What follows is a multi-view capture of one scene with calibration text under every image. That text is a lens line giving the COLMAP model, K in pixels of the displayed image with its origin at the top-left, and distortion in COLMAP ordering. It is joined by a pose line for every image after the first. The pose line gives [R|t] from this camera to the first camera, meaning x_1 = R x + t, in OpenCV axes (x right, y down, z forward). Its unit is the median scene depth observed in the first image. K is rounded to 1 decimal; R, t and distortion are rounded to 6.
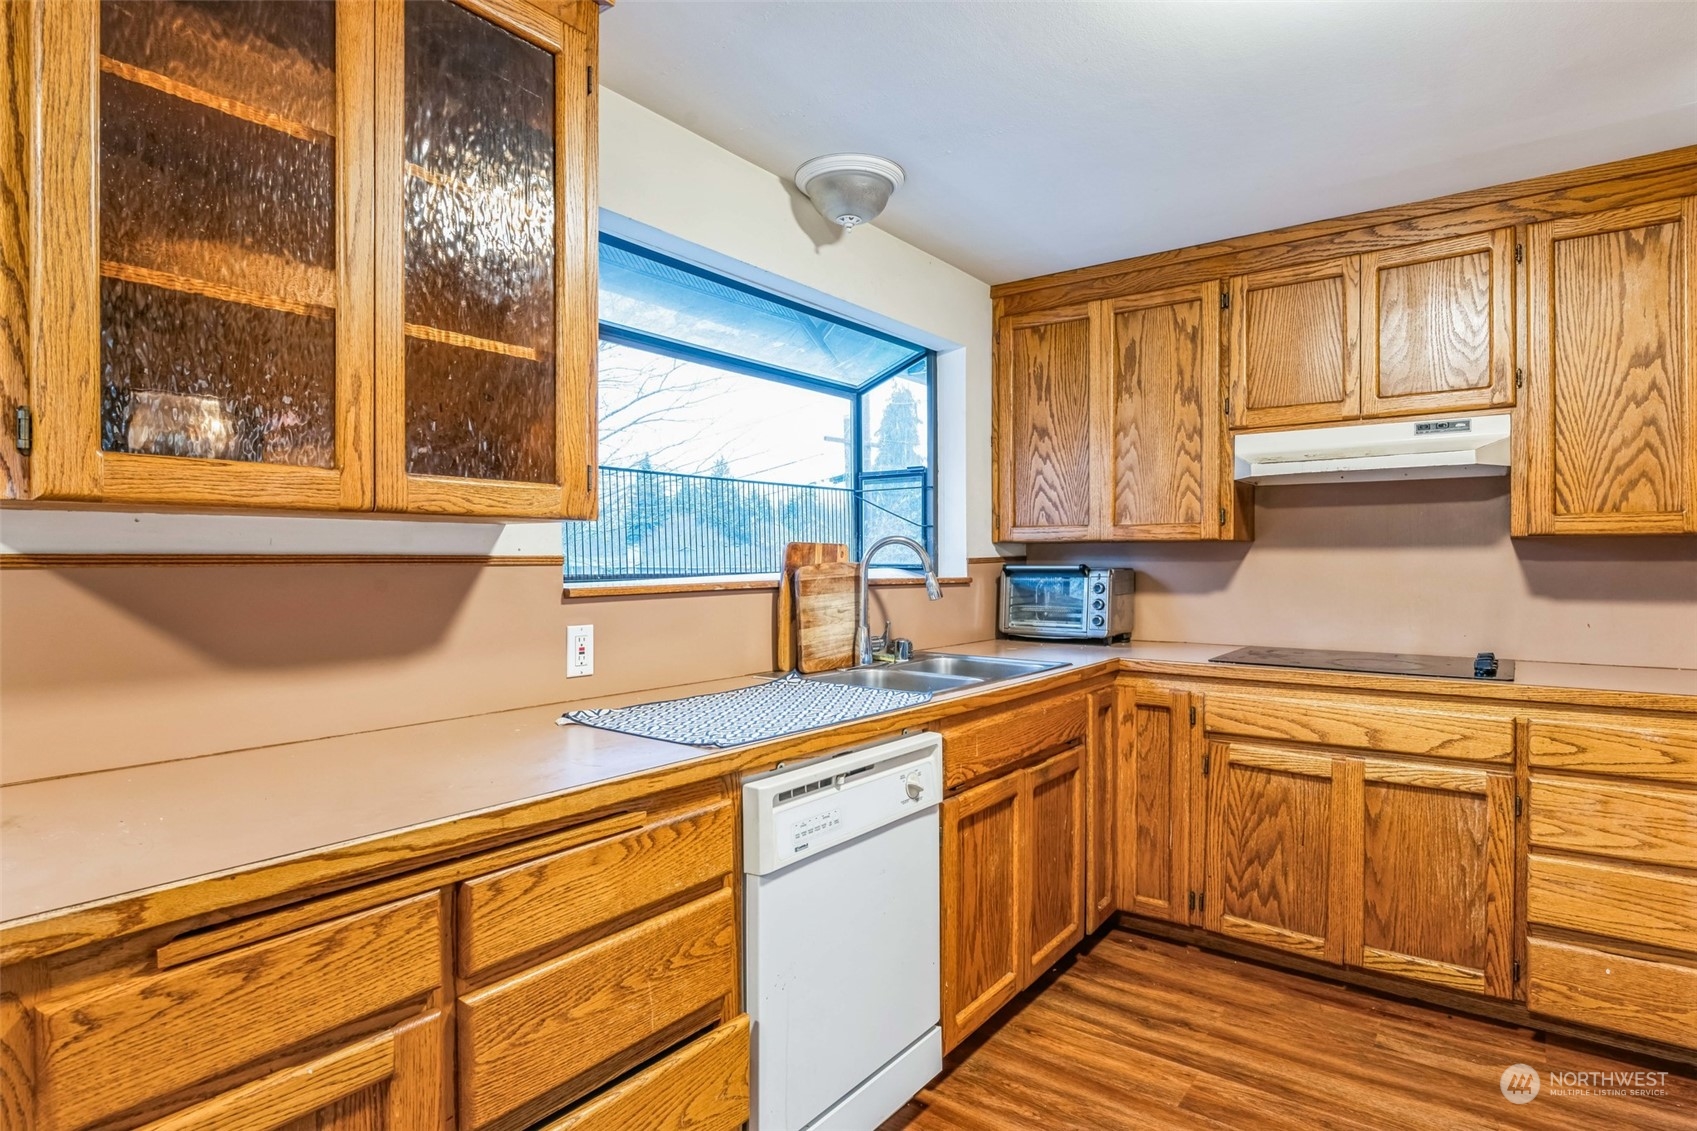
lens RADIAL K [[897.7, 0, 848.5], [0, 897.7, 565.5], [0, 0, 1]] dist [-0.000995, -0.000162]
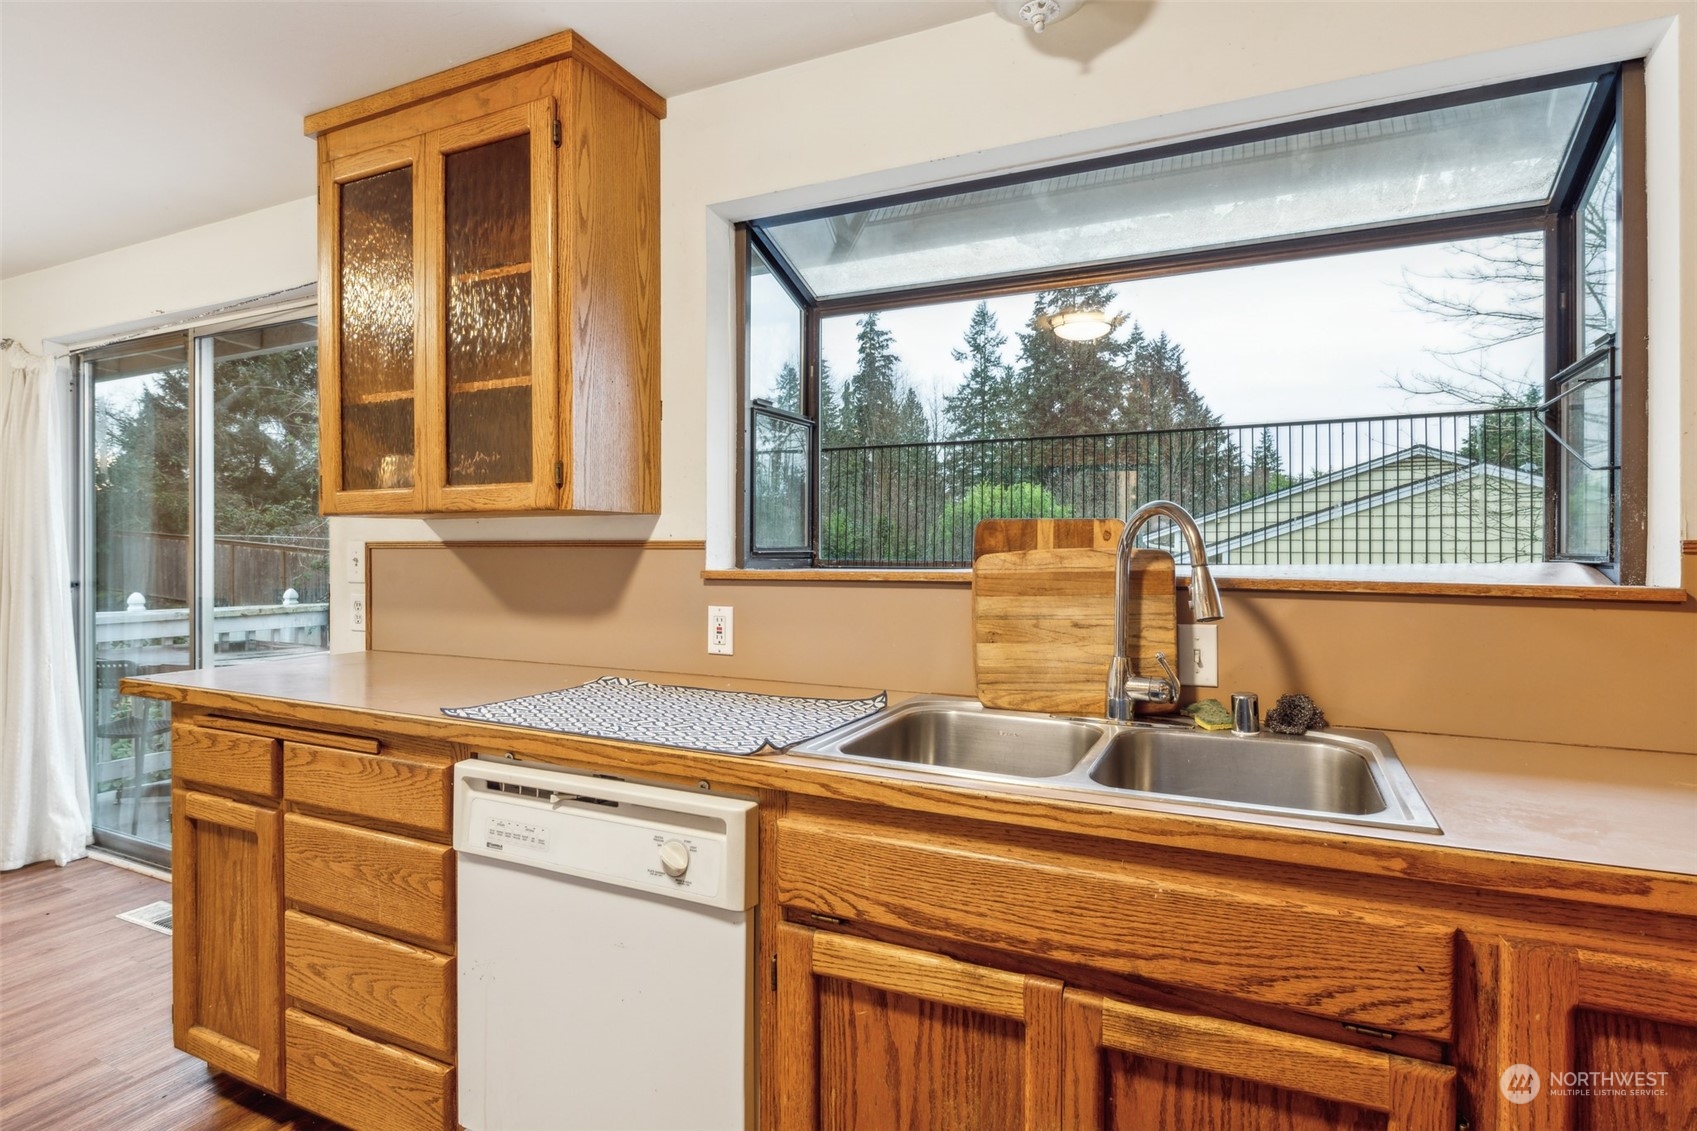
lens RADIAL K [[876.0, 0, 848.6], [0, 876.0, 549.8], [0, 0, 1]] dist [0.003241, 0.000066]
pose [[0.190676, 0.003978, -0.981645, 0.822669], [-0.008953, 0.999957, 0.002314, -0.003815], [0.981612, 0.008347, 0.190704, 1.053848]]
